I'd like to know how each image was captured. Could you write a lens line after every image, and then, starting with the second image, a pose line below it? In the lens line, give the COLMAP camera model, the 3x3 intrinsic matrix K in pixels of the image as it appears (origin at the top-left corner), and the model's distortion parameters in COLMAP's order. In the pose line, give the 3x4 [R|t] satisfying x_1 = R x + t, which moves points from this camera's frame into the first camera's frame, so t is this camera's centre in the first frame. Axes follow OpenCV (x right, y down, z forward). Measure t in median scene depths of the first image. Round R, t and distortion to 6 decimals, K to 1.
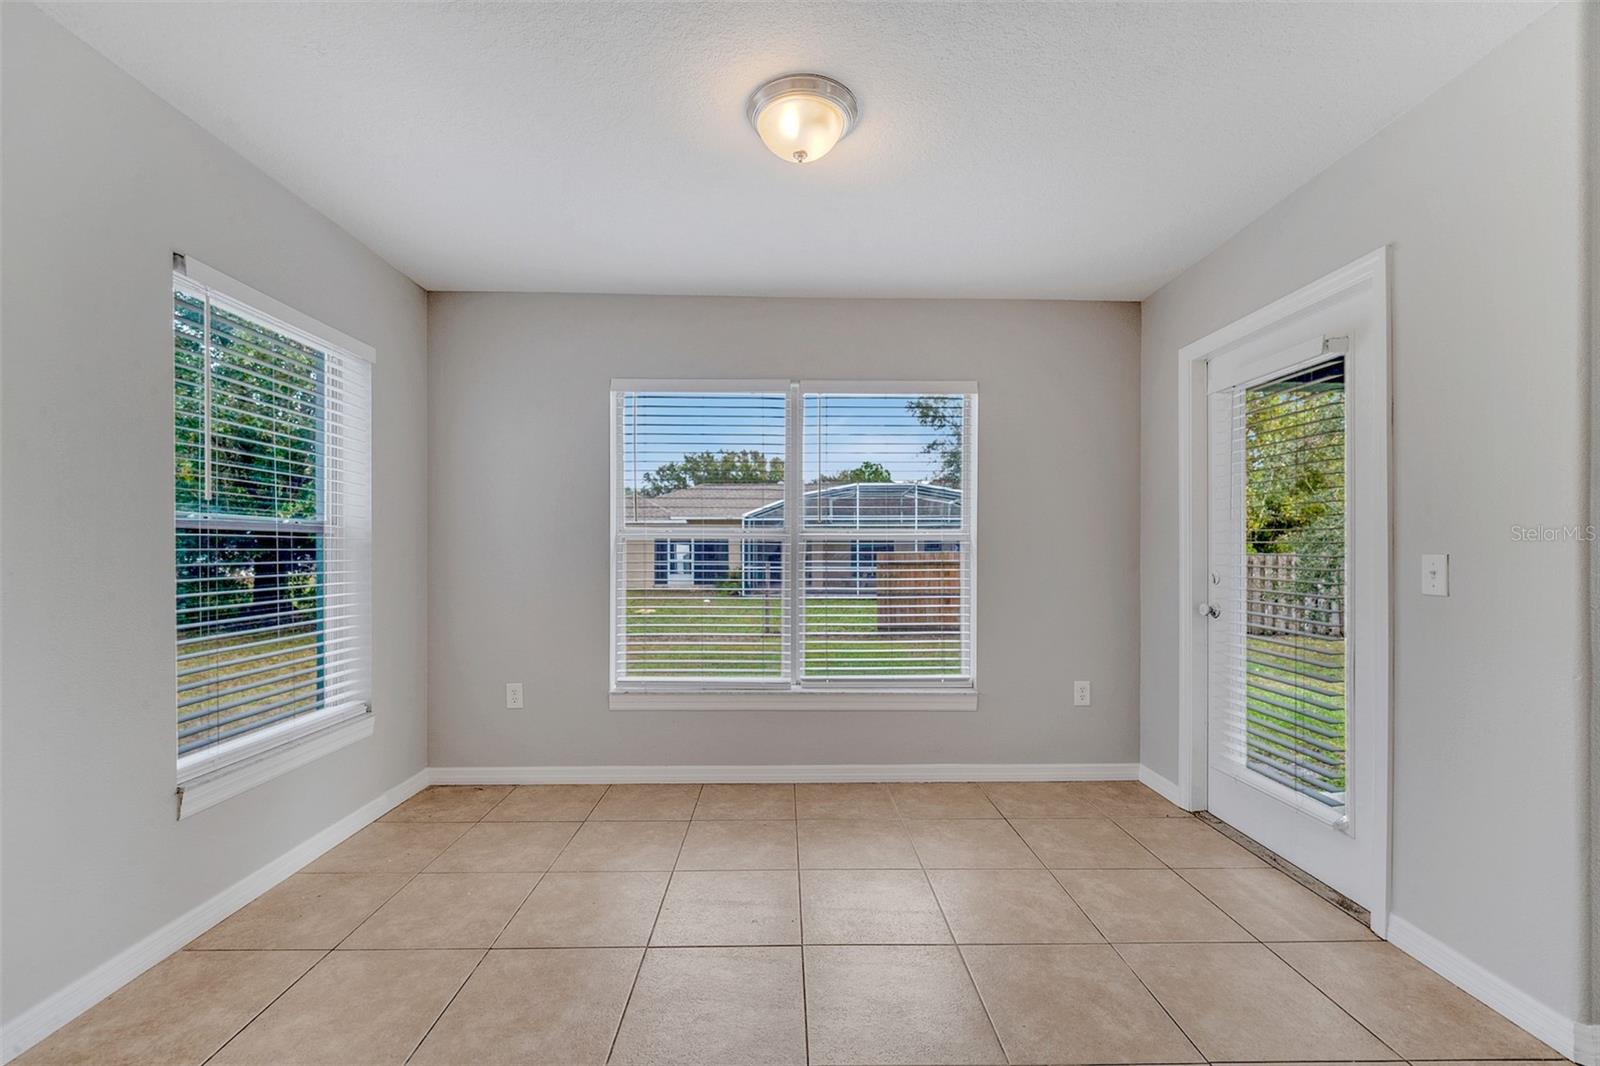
lens RADIAL K [[663.7, 0, 794.5], [0, 663.7, 546.2], [0, 0, 1]] dist [0.011805, -0.000799]
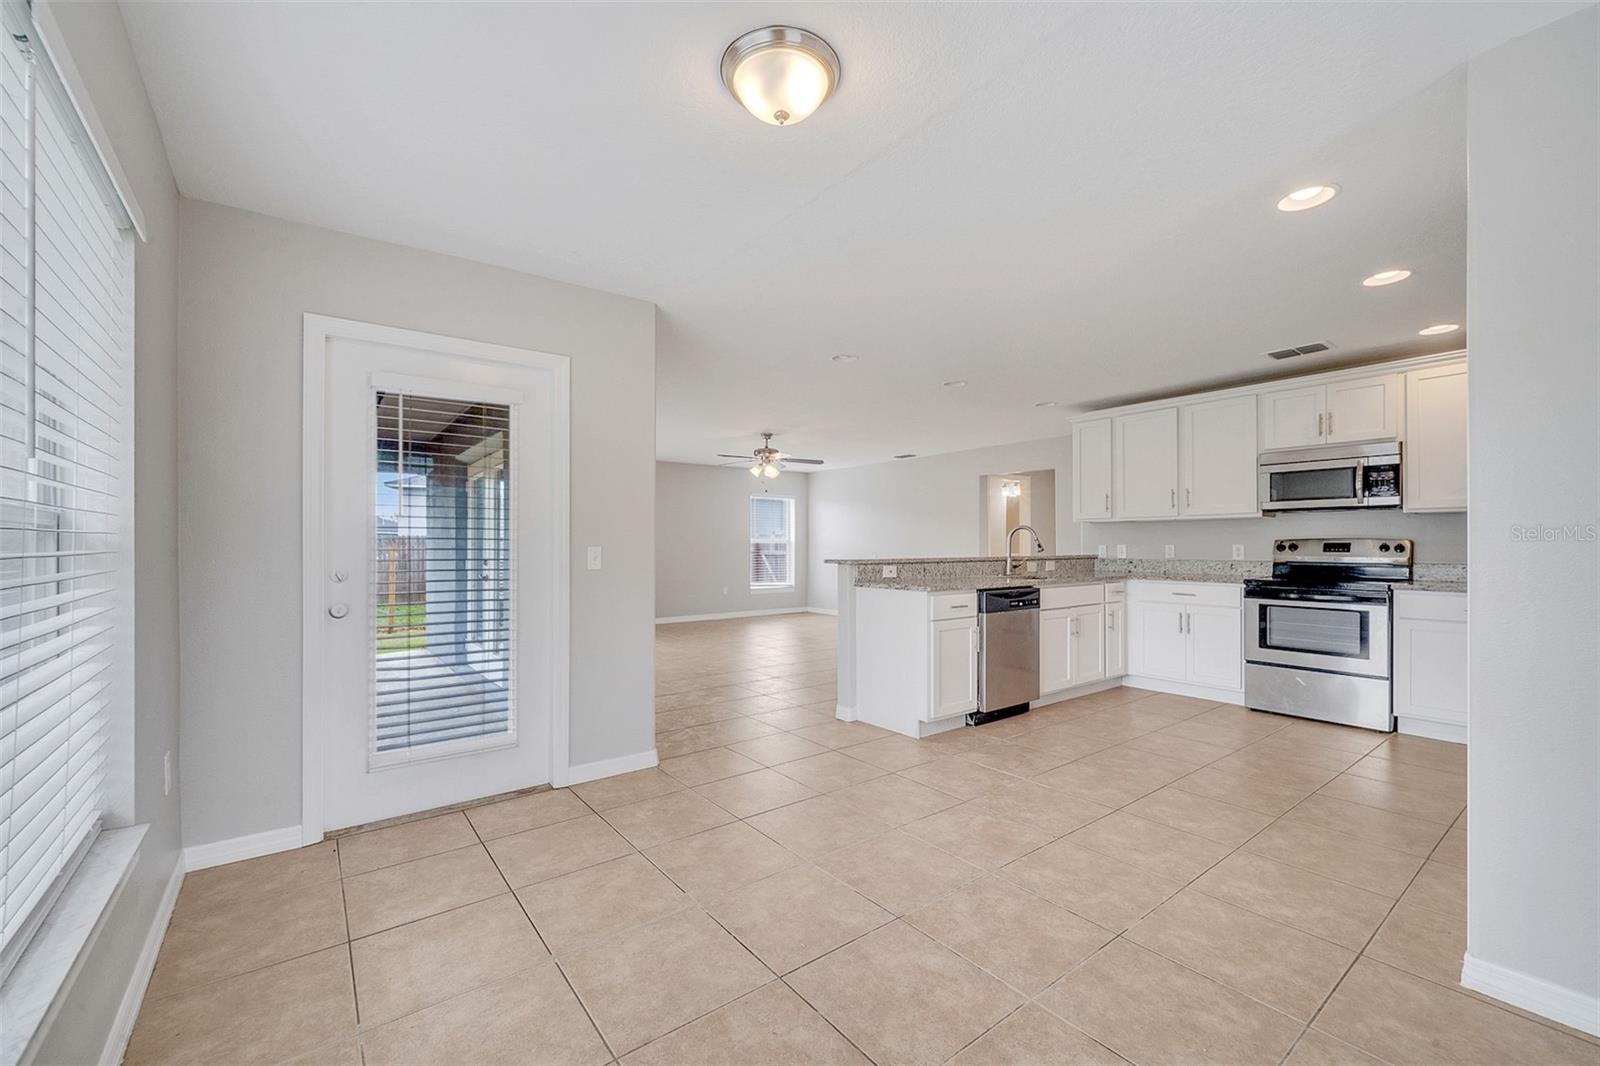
lens RADIAL K [[663.7, 0, 805.6], [0, 663.7, 522.2], [0, 0, 1]] dist [0.011805, -0.000799]
pose [[-0.599401, 0.025912, 0.800029, -0.514103], [-0.002110, 0.999421, -0.033951, 0.004730], [-0.800446, -0.022039, -0.599000, 1.035912]]
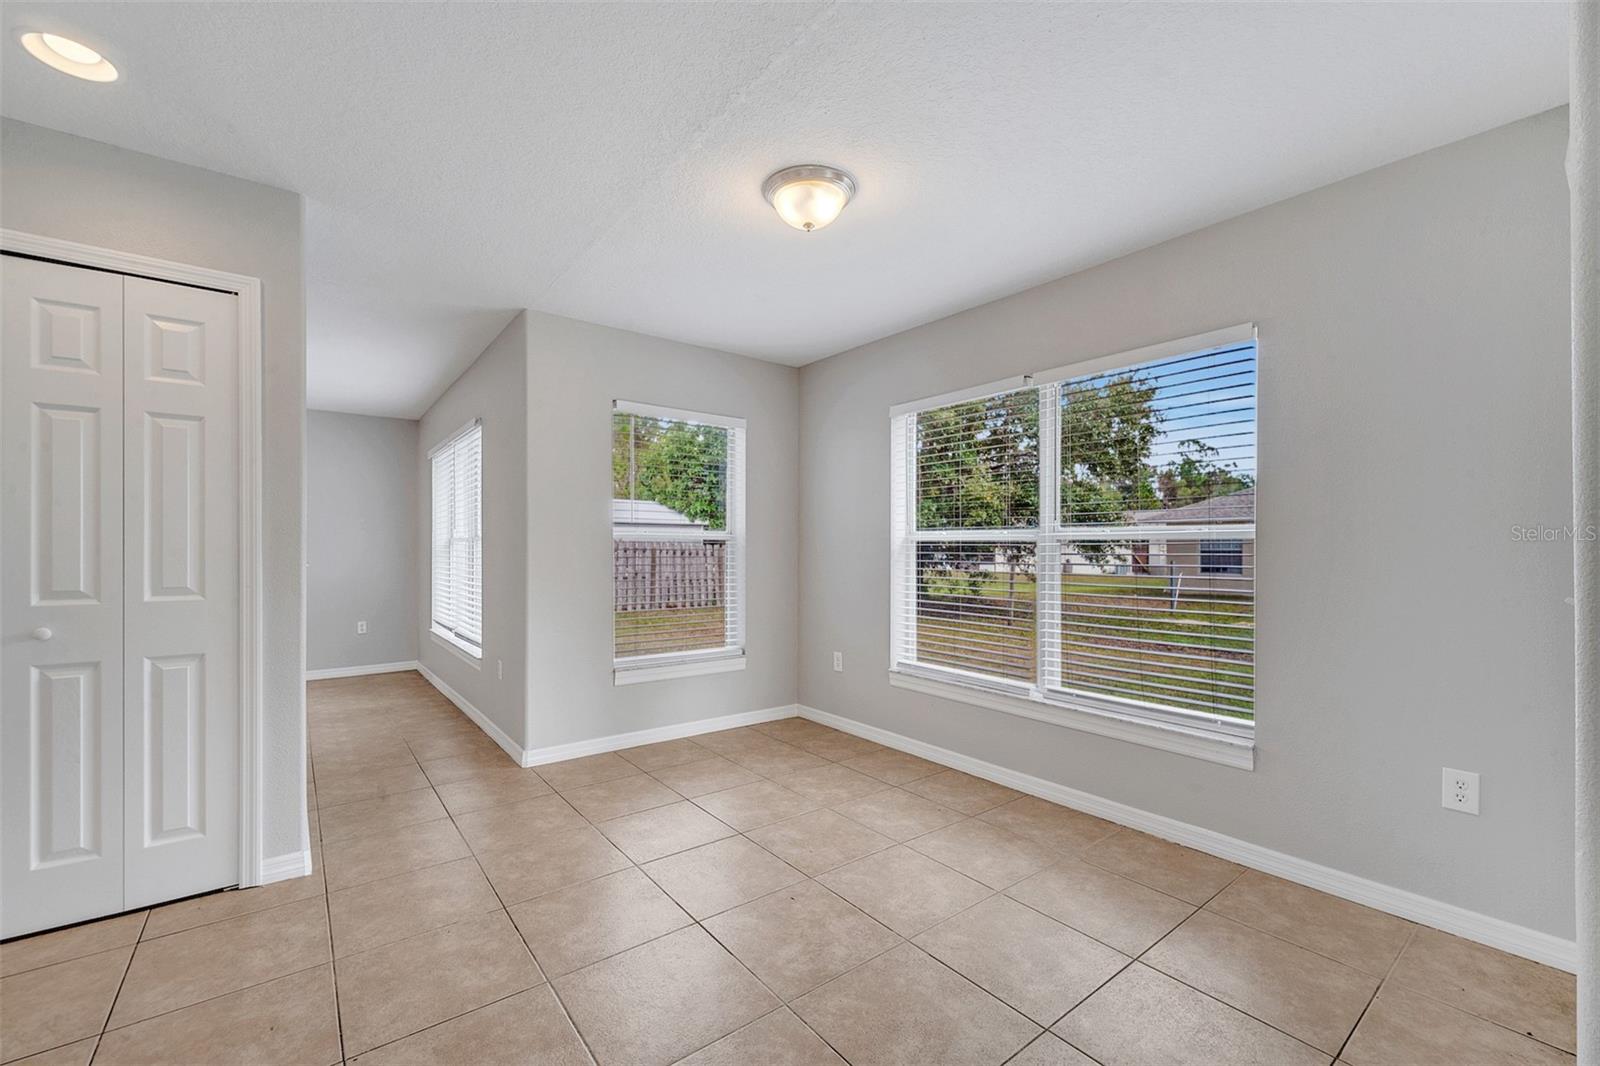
lens RADIAL K [[663.7, 0, 793.0], [0, 663.7, 543.3], [0, 0, 1]] dist [0.011805, -0.000799]
pose [[0.592995, -0.004027, -0.805196, 0.648591], [0.000082, 0.999988, -0.004941, -0.001030], [0.805206, 0.002864, 0.592988, 0.174553]]
